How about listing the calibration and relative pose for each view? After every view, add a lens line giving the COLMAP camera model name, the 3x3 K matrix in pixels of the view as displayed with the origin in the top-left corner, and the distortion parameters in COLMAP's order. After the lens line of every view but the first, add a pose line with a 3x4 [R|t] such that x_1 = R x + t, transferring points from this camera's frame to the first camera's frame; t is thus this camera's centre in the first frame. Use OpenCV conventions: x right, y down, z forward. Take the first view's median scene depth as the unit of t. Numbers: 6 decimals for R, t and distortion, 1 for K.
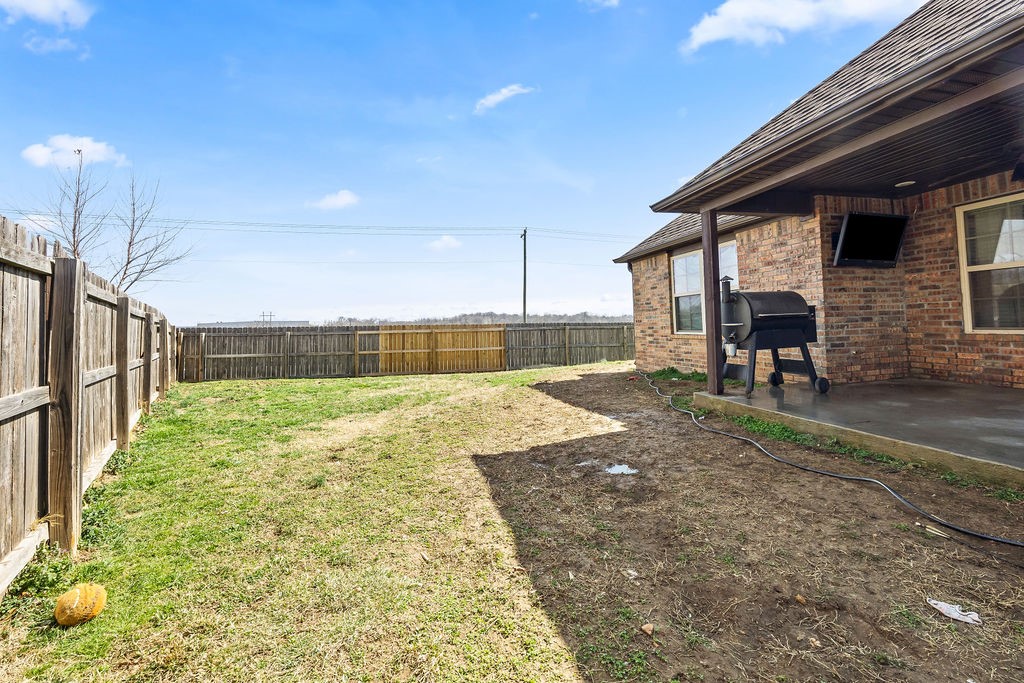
lens RADIAL K [[422.4, 0, 513.4], [0, 422.4, 313.8], [0, 0, 1]] dist [-0.001870, -0.000343]
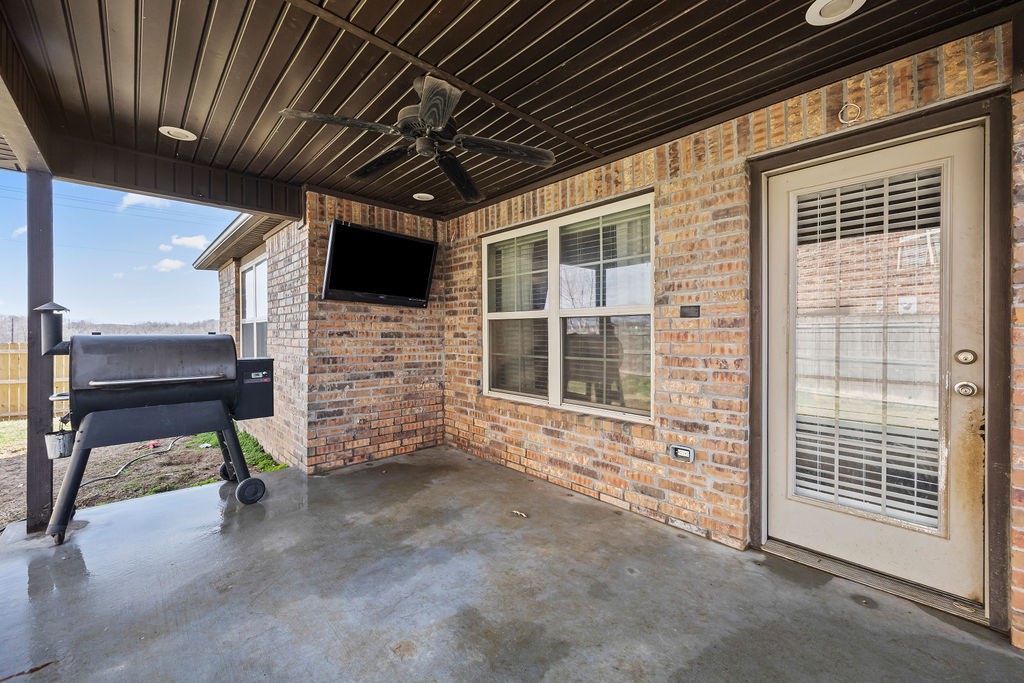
lens RADIAL K [[411.0, 0, 509.9], [0, 411.0, 339.1], [0, 0, 1]] dist [-0.002457, -0.000138]
pose [[0.874934, 0.031768, 0.483199, 0.686086], [-0.046738, 0.998727, 0.018966, -0.073991], [-0.481982, -0.039178, 0.875305, 0.266054]]
